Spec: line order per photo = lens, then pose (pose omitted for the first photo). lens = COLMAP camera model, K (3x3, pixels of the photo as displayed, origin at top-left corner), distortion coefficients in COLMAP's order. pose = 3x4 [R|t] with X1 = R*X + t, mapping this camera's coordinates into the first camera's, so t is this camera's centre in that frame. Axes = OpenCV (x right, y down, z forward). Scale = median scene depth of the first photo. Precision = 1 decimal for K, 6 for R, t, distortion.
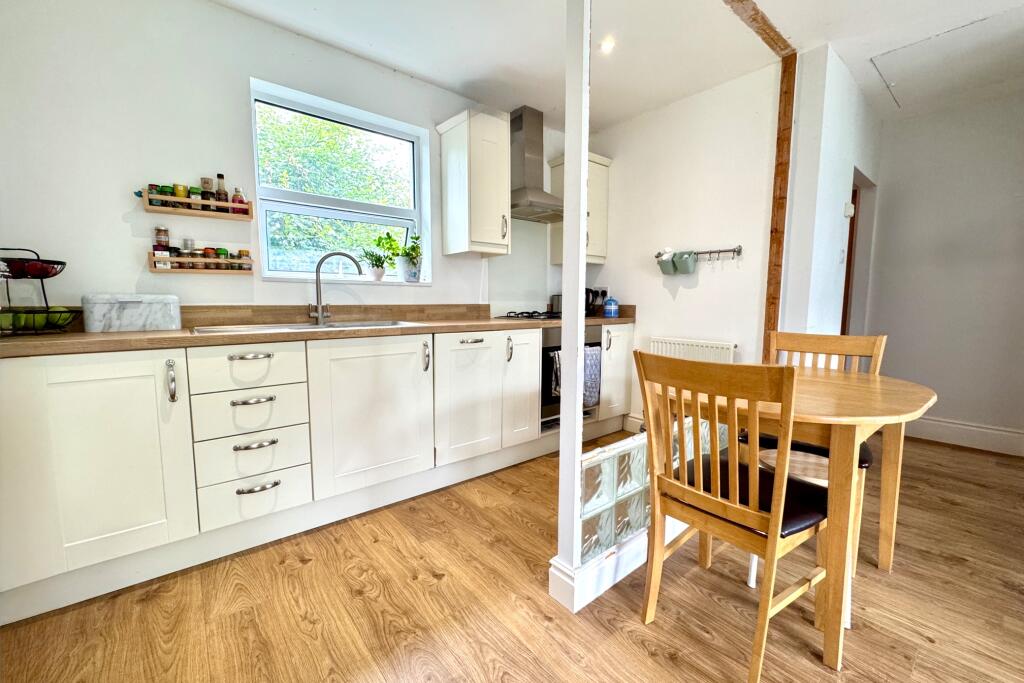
lens RADIAL K [[409.4, 0, 512.0], [0, 409.4, 341.5], [0, 0, 1]] dist [-0.000428, -0.000067]
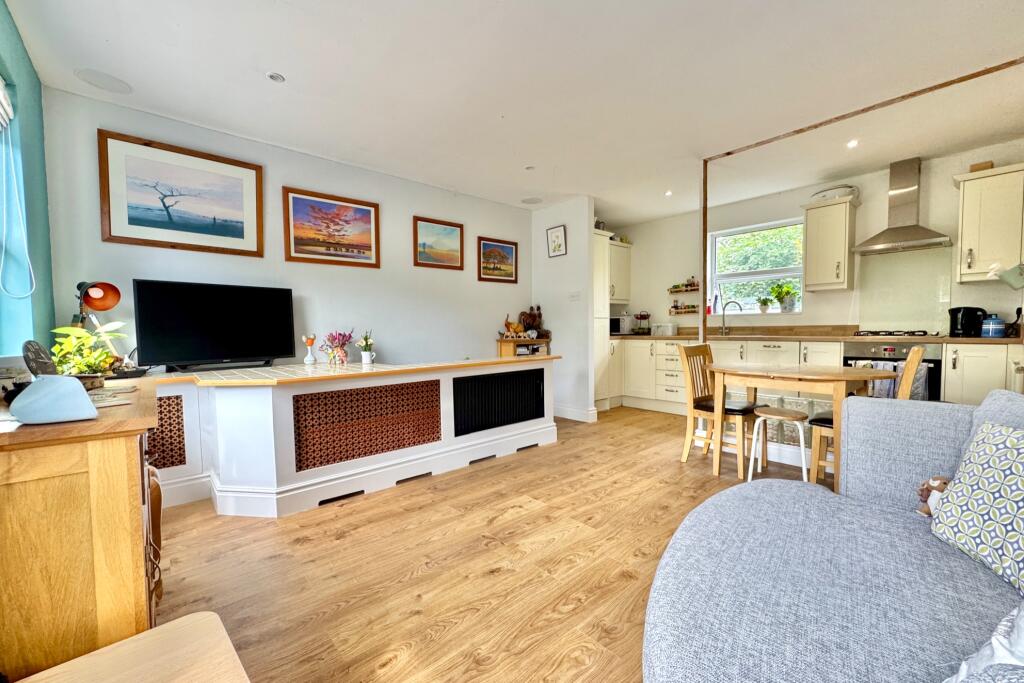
lens RADIAL K [[409.4, 0, 512.0], [0, 409.4, 341.5], [0, 0, 1]] dist [-0.000428, -0.000067]
pose [[0.023643, 0.030407, -0.999258, 1.901893], [-0.084488, 0.996022, 0.028310, 0.025947], [0.996144, 0.083756, 0.026118, -0.180473]]
